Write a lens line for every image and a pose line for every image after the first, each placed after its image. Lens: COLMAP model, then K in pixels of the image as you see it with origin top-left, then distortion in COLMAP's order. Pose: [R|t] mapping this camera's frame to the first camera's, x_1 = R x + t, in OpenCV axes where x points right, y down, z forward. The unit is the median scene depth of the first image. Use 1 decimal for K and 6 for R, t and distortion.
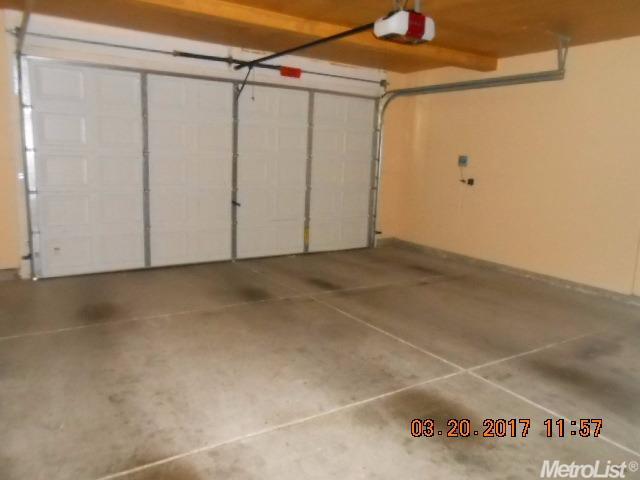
lens RADIAL K [[497.3, 0, 322.4], [0, 497.3, 243.1], [0, 0, 1]] dist [-0.010378, -0.001138]
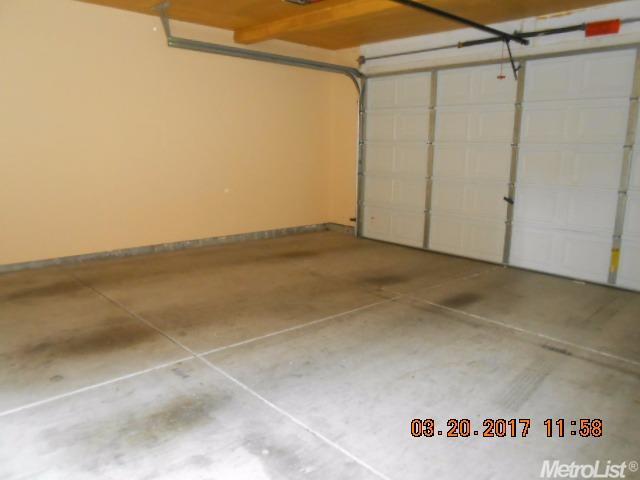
lens RADIAL K [[497.3, 0, 322.4], [0, 497.3, 243.1], [0, 0, 1]] dist [-0.010378, -0.001138]
pose [[0.167574, 0.162984, -0.972294, 0.720555], [-0.182382, 0.974341, 0.131894, -0.070861], [0.968843, 0.155227, 0.192999, 0.603483]]
